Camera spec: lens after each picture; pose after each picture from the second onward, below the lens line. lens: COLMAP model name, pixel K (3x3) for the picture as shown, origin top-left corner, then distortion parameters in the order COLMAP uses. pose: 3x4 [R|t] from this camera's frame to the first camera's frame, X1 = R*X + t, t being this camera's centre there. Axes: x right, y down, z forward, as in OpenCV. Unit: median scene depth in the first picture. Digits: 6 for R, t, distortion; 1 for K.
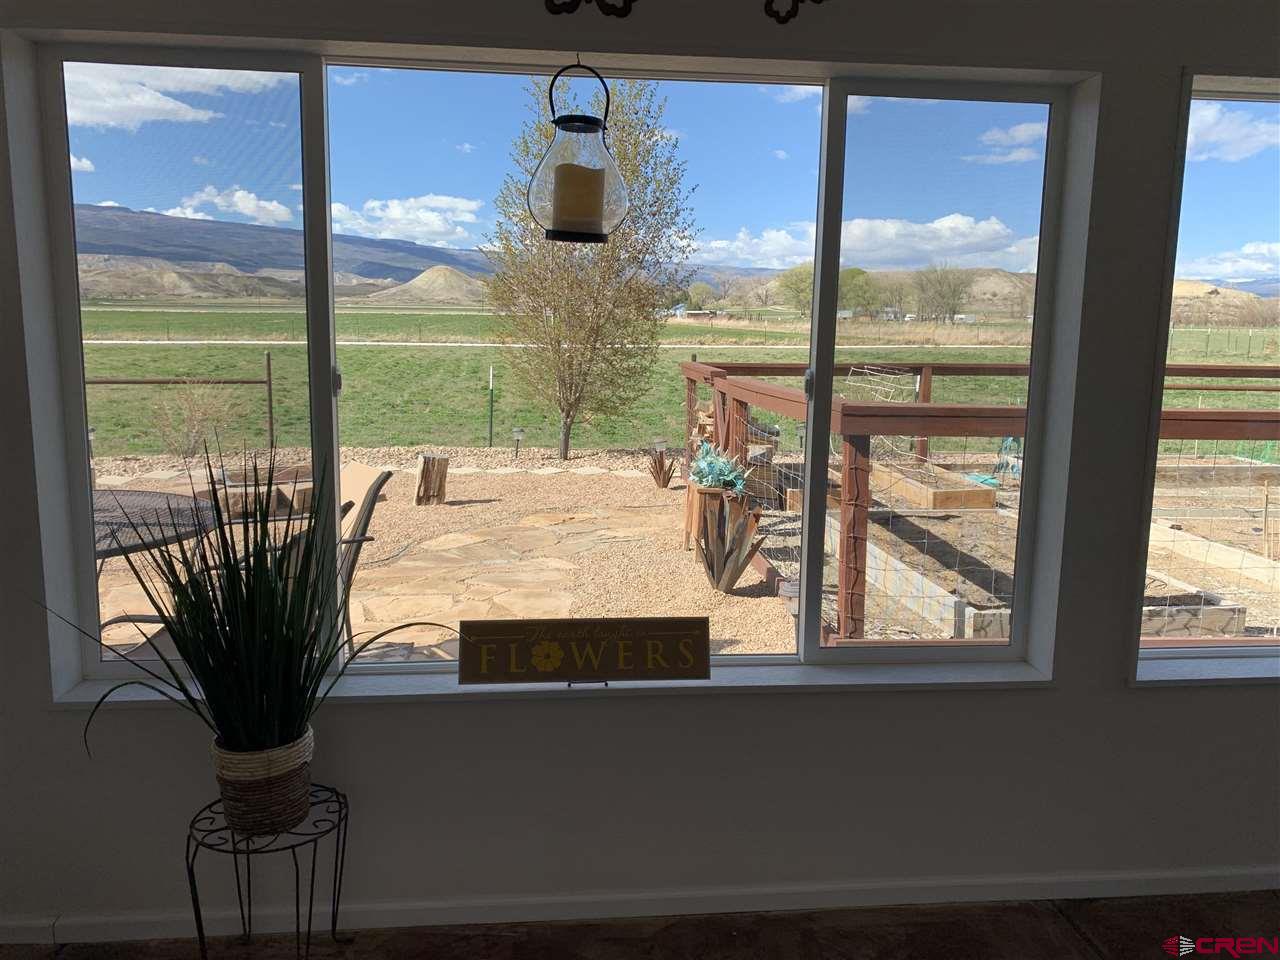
lens RADIAL K [[981.2, 0, 640.0], [0, 981.2, 480.0], [0, 0, 1]] dist [0.084491, -0.129702]
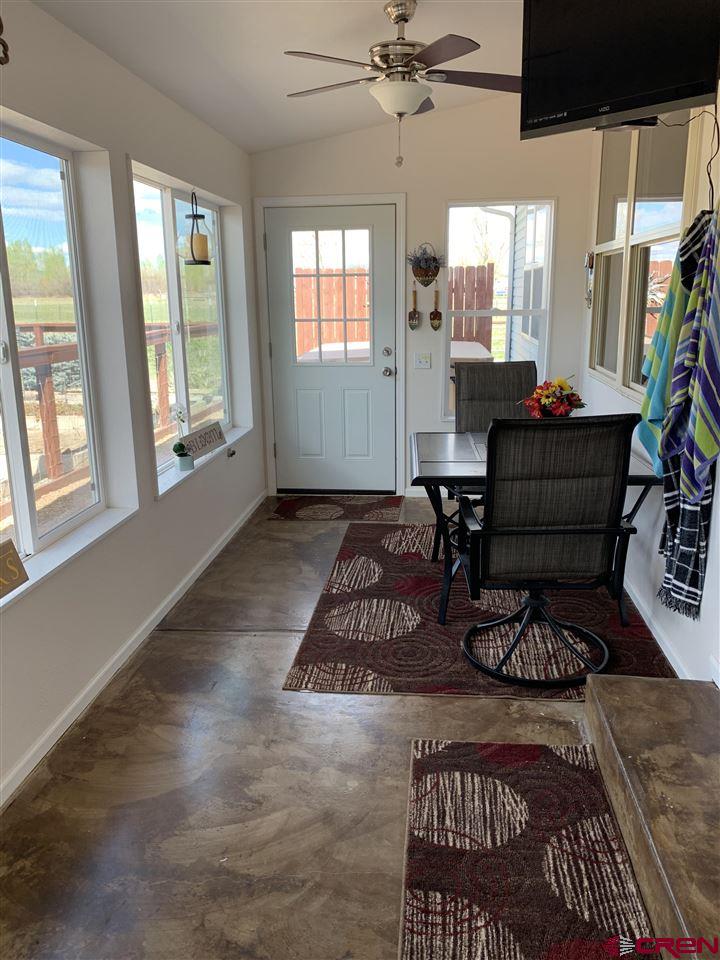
lens RADIAL K [[735.9, 0, 360.0], [0, 735.9, 480.0], [0, 0, 1]] dist [0.084491, -0.129702]
pose [[0.215777, -0.259737, 0.941264, -0.164355], [0.164971, 0.959812, 0.227037, -0.017781], [-0.962406, 0.106292, 0.249954, 0.068726]]
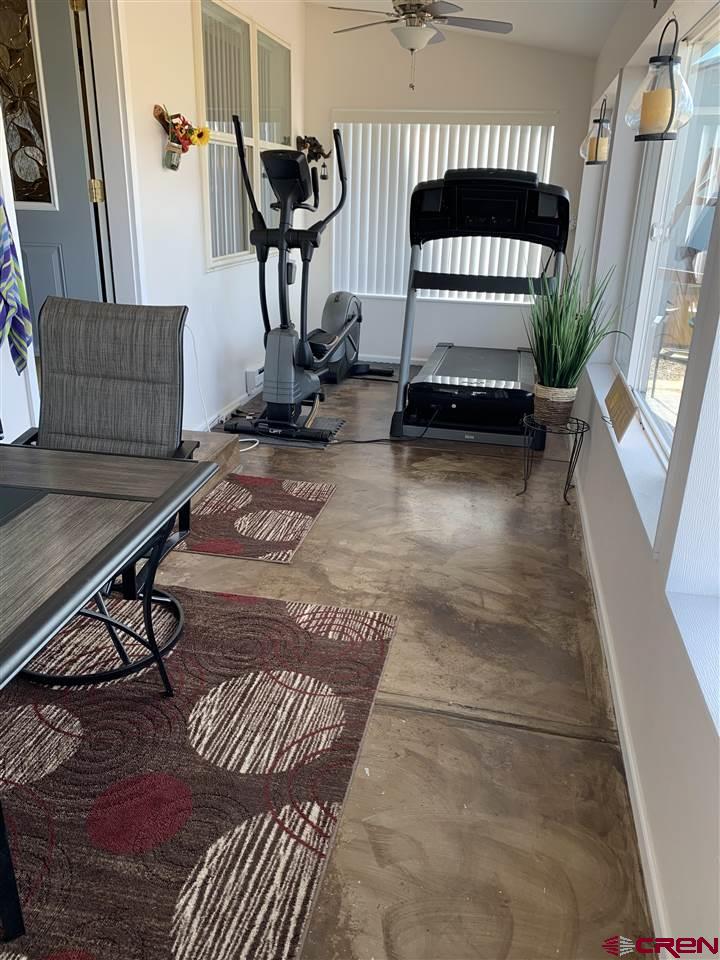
lens RADIAL K [[735.9, 0, 360.0], [0, 735.9, 480.0], [0, 0, 1]] dist [0.084491, -0.129702]
pose [[-0.306400, 0.316865, -0.897617, 0.273539], [-0.171192, 0.909254, 0.379409, -0.024102], [0.936383, 0.269916, -0.224351, 0.200651]]
